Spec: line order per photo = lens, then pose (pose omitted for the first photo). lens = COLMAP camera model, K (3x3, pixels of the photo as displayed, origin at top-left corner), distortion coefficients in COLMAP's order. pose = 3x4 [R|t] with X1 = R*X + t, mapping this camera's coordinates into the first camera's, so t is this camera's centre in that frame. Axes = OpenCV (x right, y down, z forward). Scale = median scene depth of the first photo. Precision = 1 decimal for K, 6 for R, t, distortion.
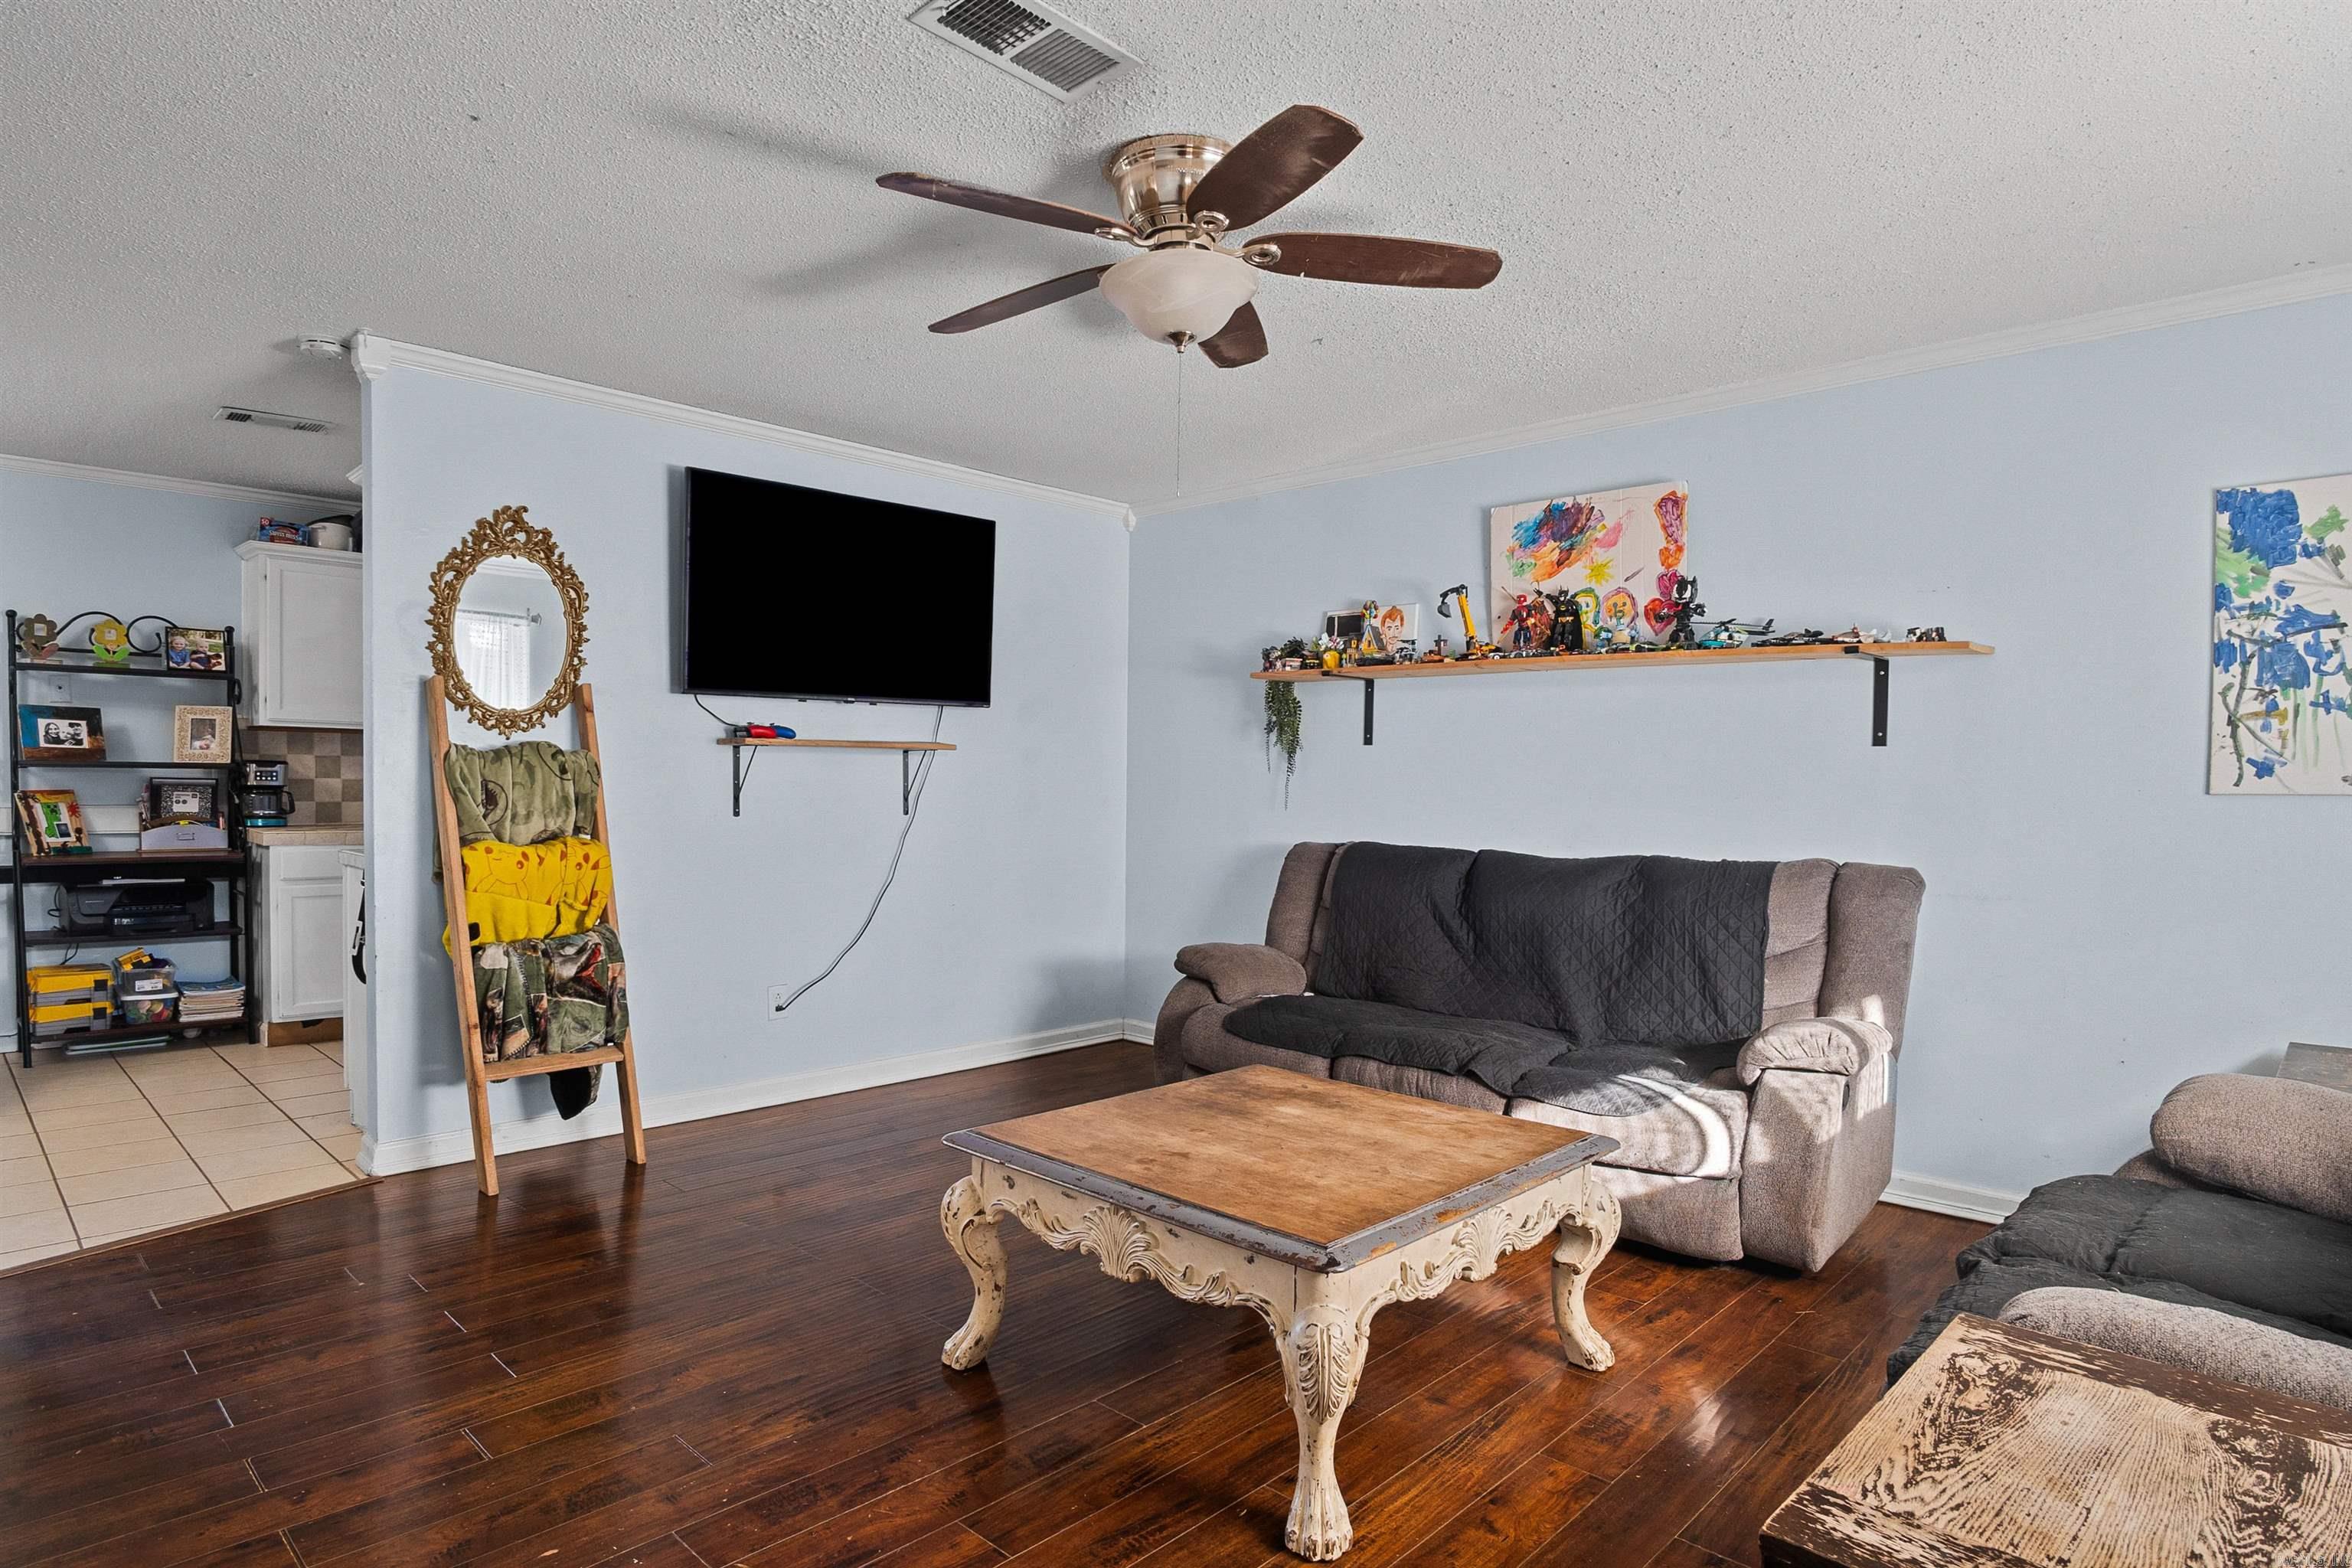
lens RADIAL K [[1304.0, 0, 1200.2], [0, 1304.0, 836.0], [0, 0, 1]] dist [-0.042290, 0.012488]
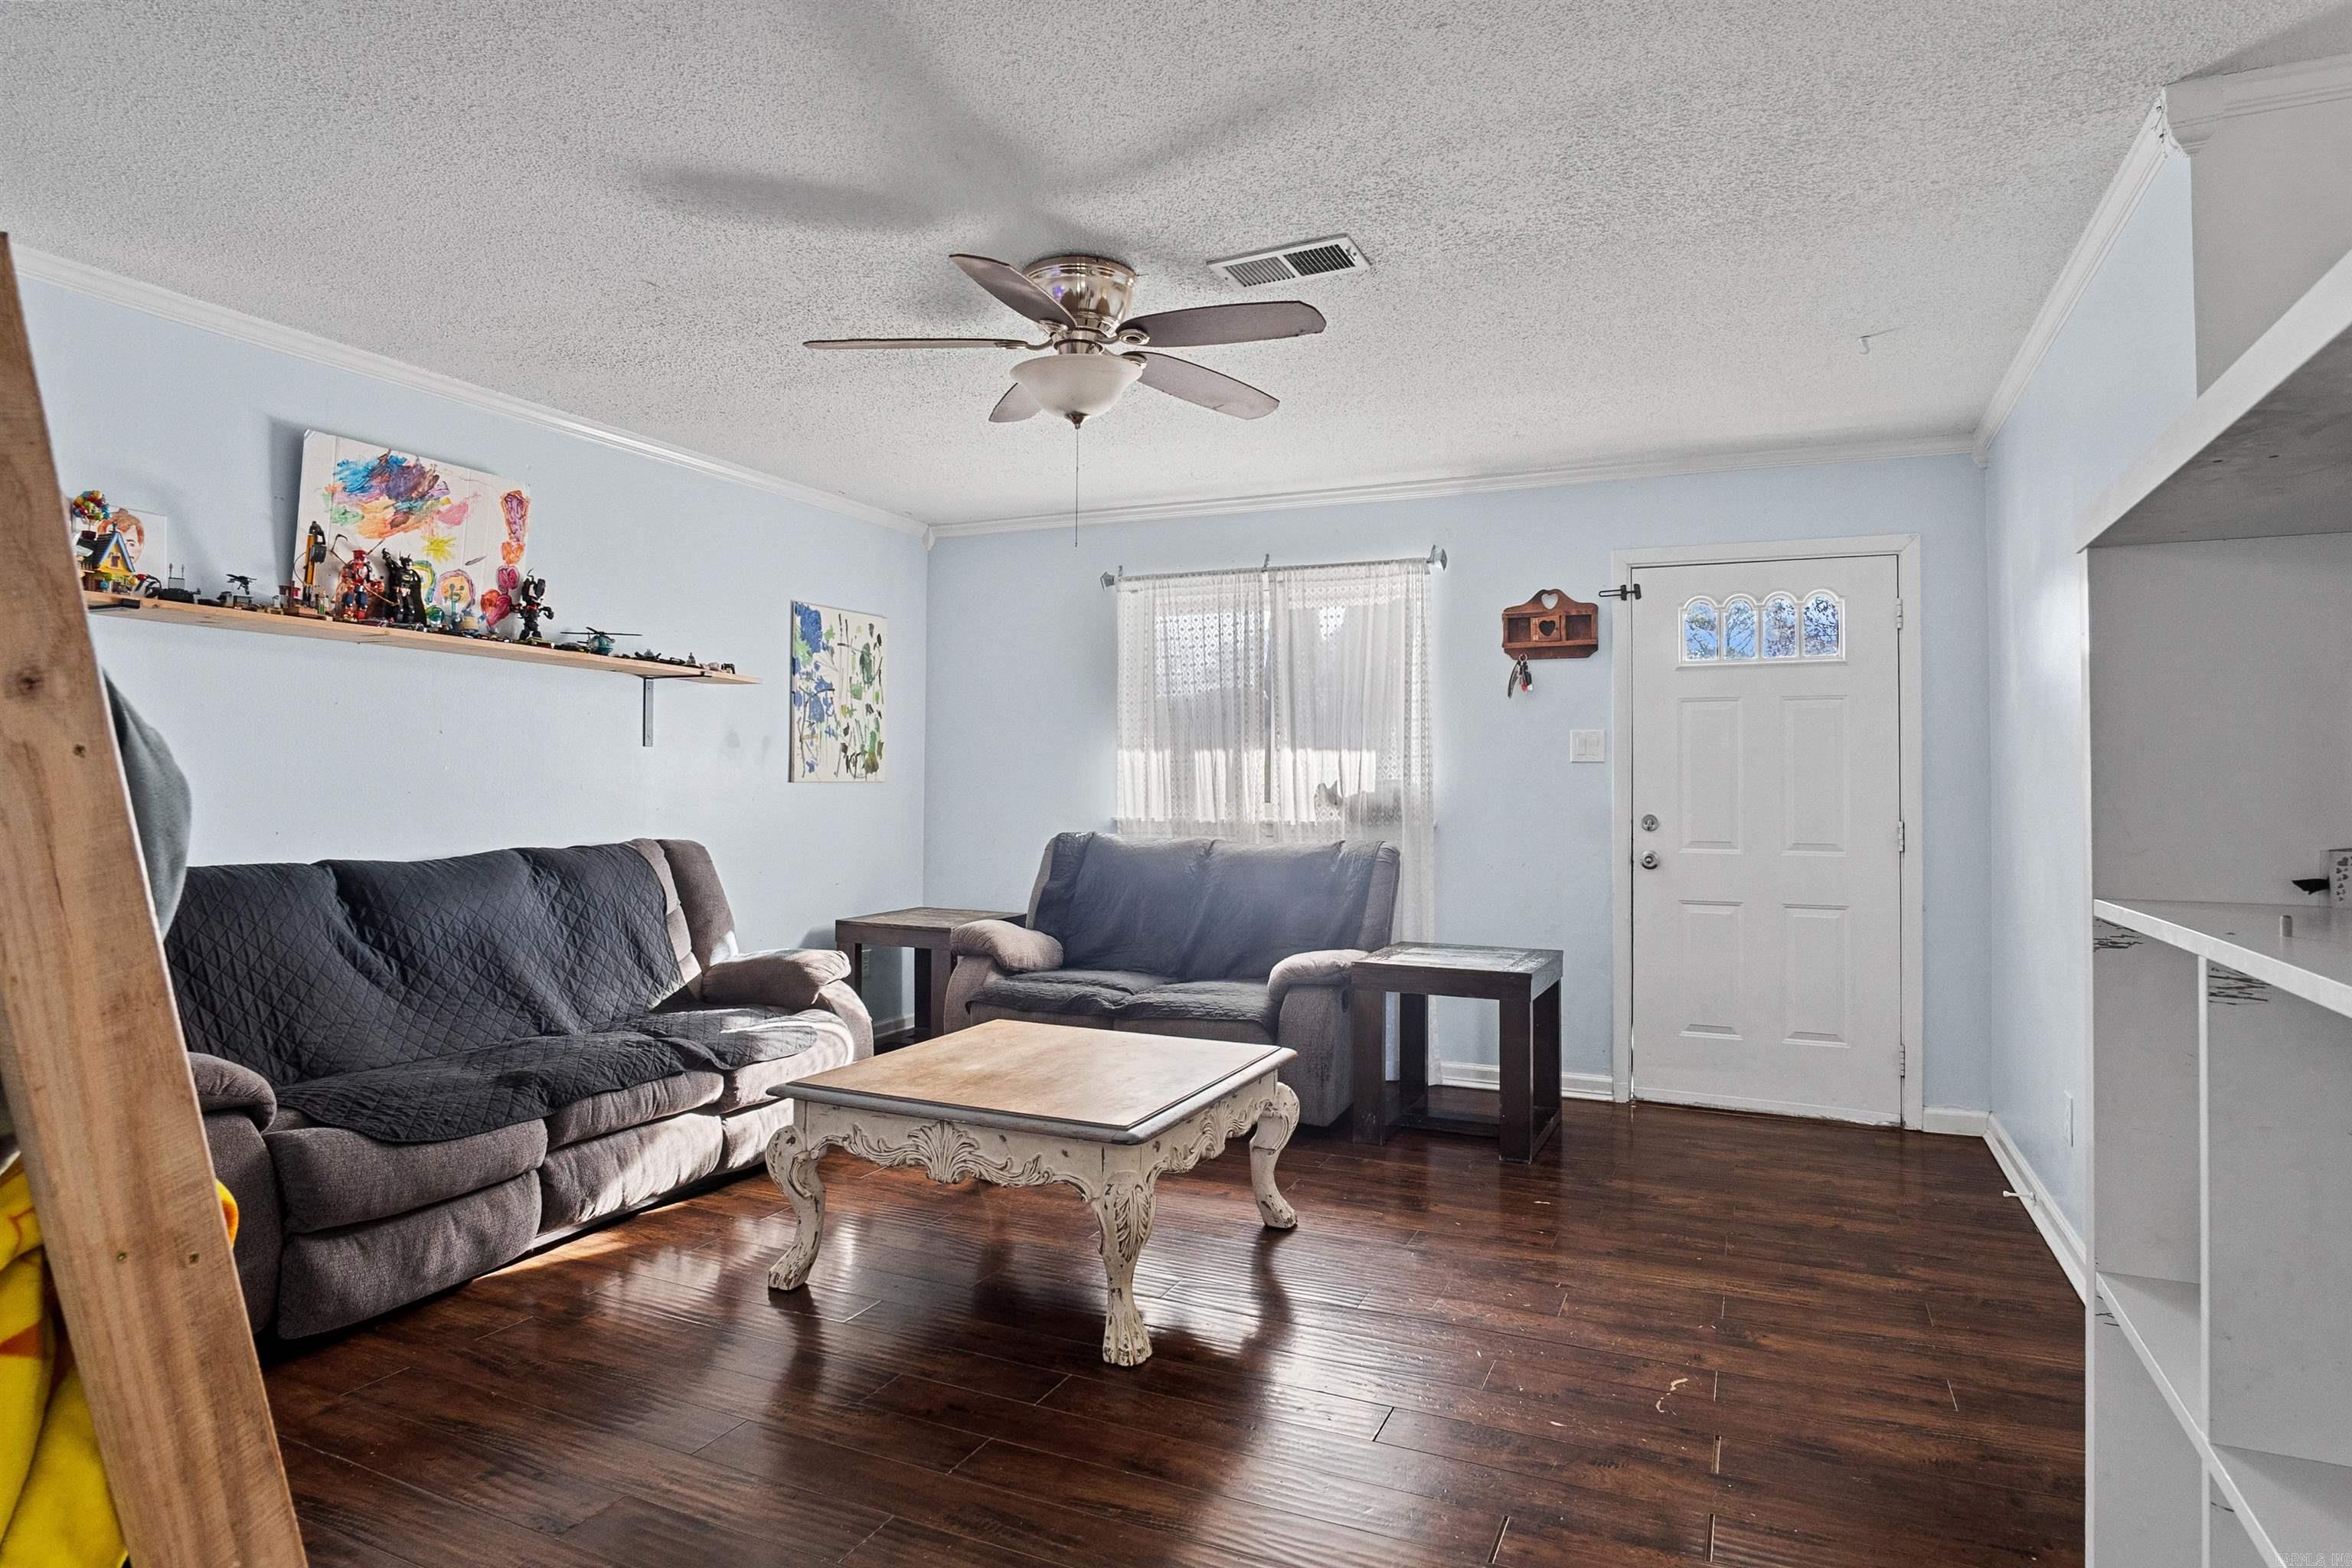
lens RADIAL K [[1257.5, 0, 1203.8], [0, 1257.5, 778.9], [0, 0, 1]] dist [-0.022746, 0.006905]
pose [[-0.337696, -0.011347, 0.941187, -0.699729], [0.025965, 0.999434, 0.021366, -0.043252], [-0.940897, 0.031653, -0.337210, 0.778475]]
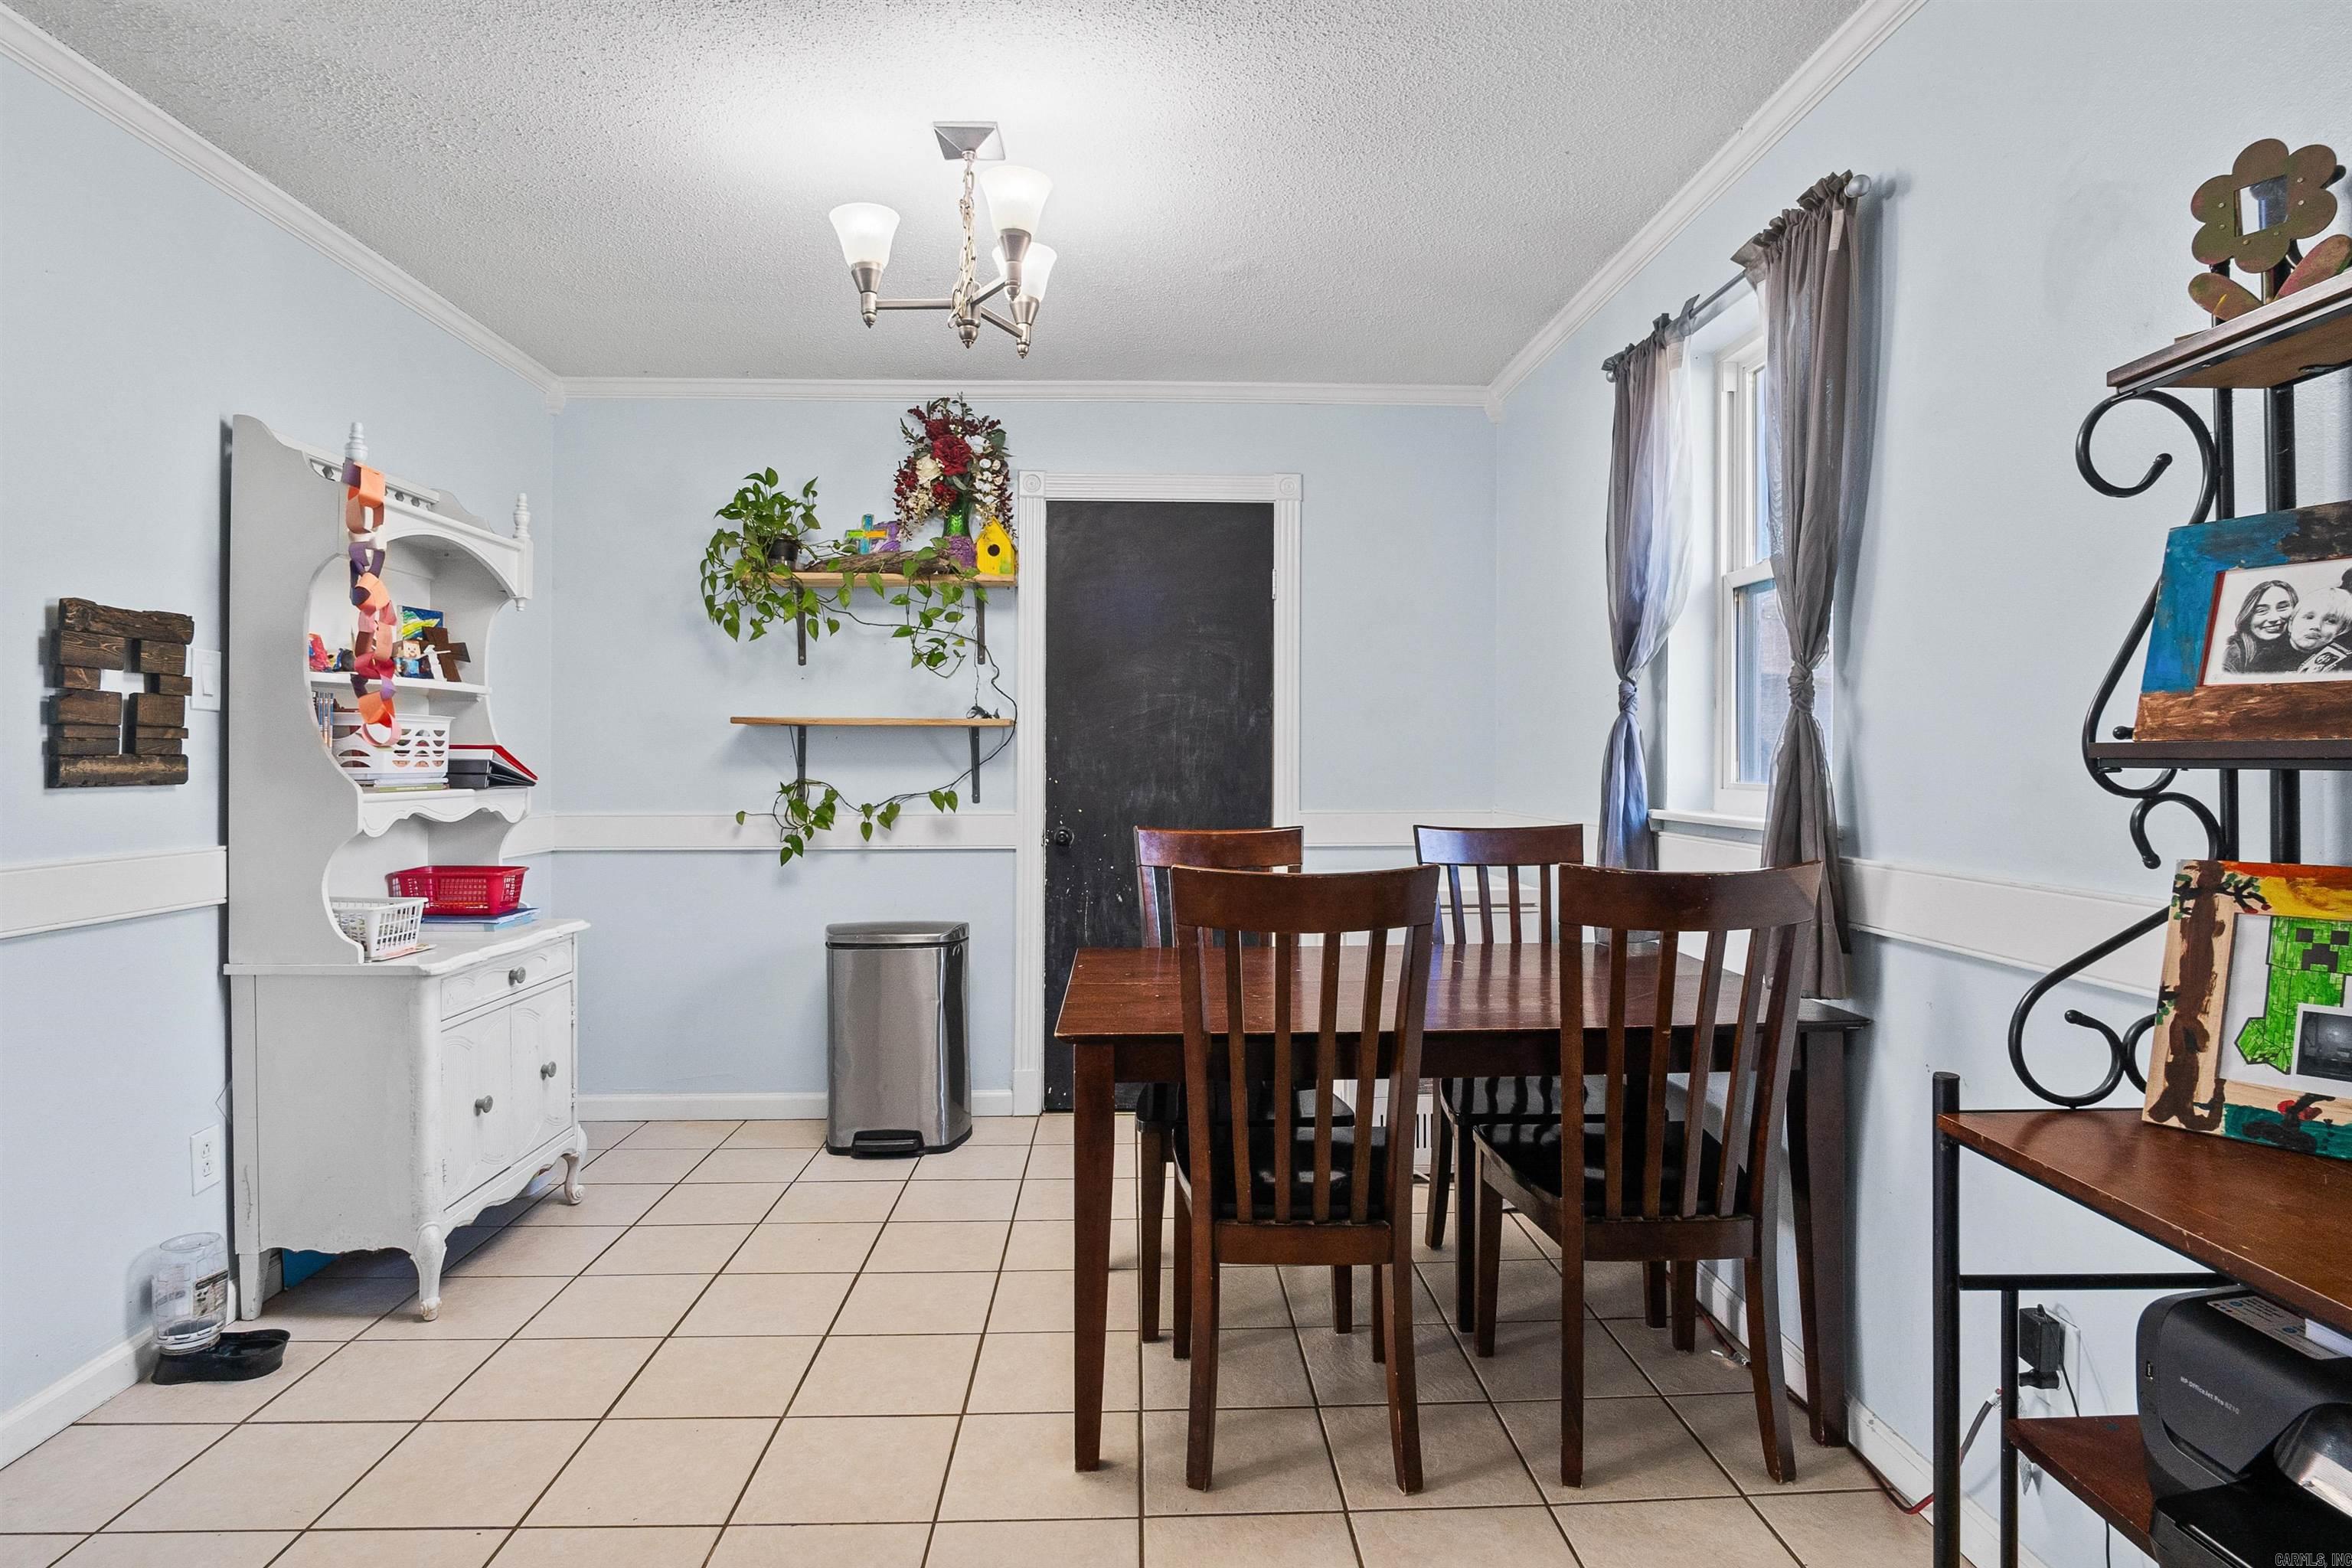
lens RADIAL K [[1267.5, 0, 1184.4], [0, 1267.5, 756.8], [0, 0, 1]] dist [-0.020513, 0.002579]
pose [[-0.691605, -0.014708, -0.722127, -0.699004], [-0.040524, 0.999008, 0.018464, -0.061744], [0.721139, 0.042033, -0.691515, 1.190961]]
